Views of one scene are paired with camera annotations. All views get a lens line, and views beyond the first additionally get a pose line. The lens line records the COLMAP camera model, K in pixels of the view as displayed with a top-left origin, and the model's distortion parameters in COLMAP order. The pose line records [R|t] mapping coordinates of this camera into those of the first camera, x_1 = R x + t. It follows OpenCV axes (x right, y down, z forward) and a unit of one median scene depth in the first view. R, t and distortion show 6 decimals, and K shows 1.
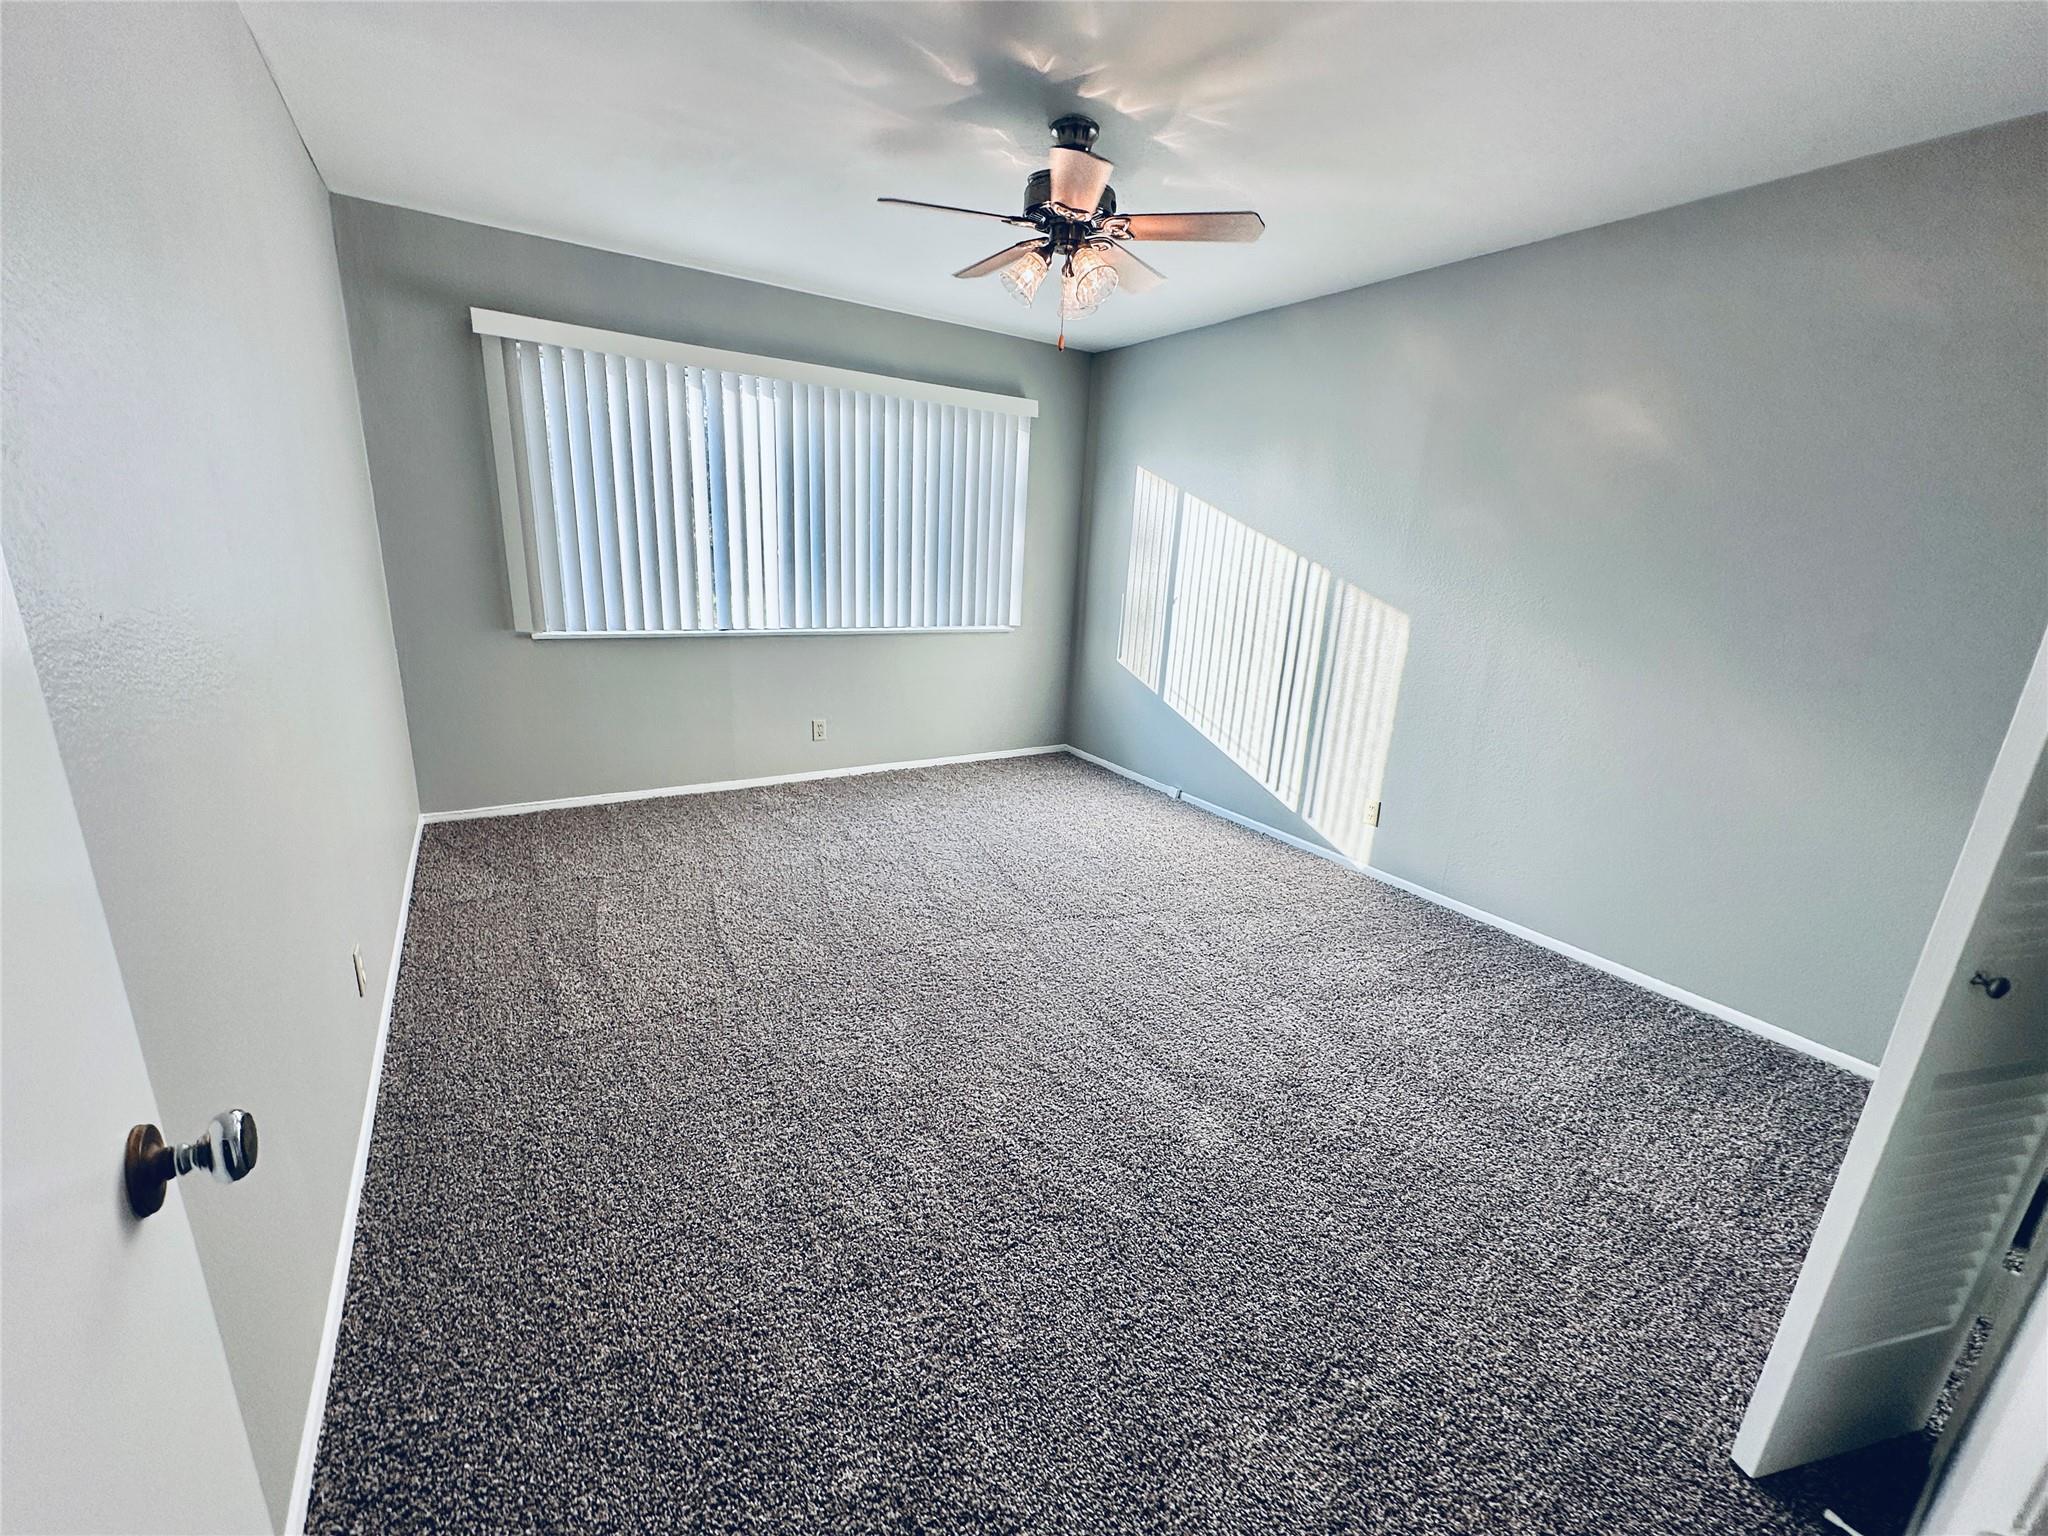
lens RADIAL K [[819.0, 0, 1025.9], [0, 819.0, 770.3], [0, 0, 1]] dist [0.000443, 0.000005]
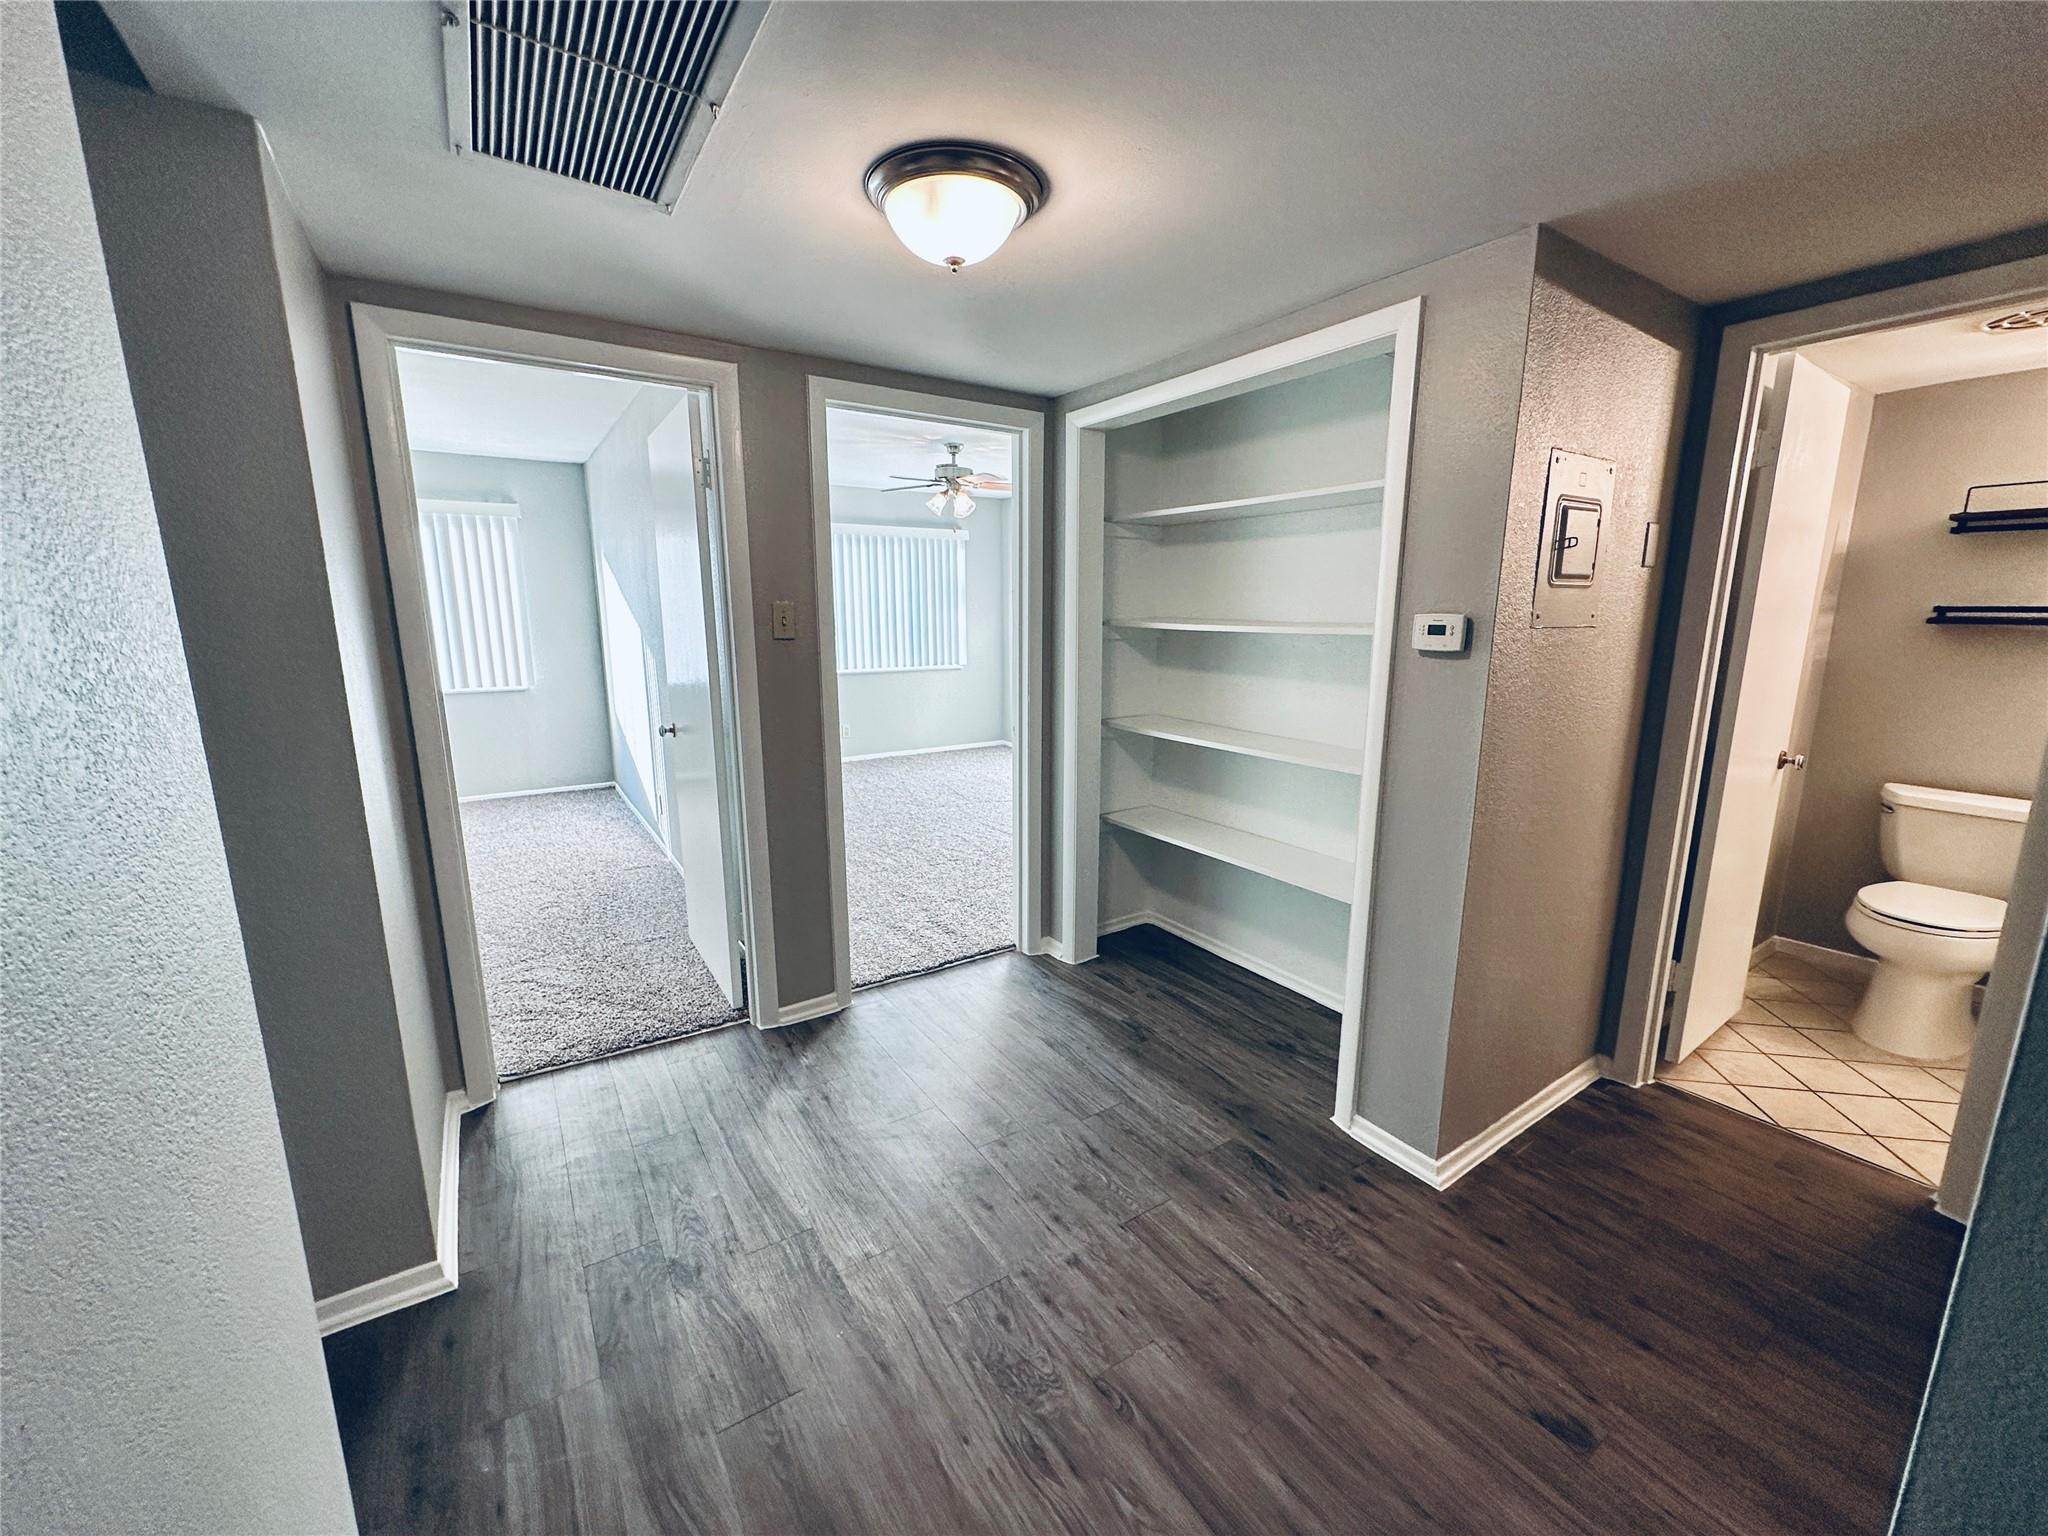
lens RADIAL K [[811.7, 0, 1025.7], [0, 811.7, 769.0], [0, 0, 1]] dist [-0.002397, 0.000624]
pose [[0.998225, -0.059480, -0.002954, 0.107586], [0.059023, 0.994723, -0.083917, 0.178682], [0.007930, 0.083594, 0.996468, -0.611957]]
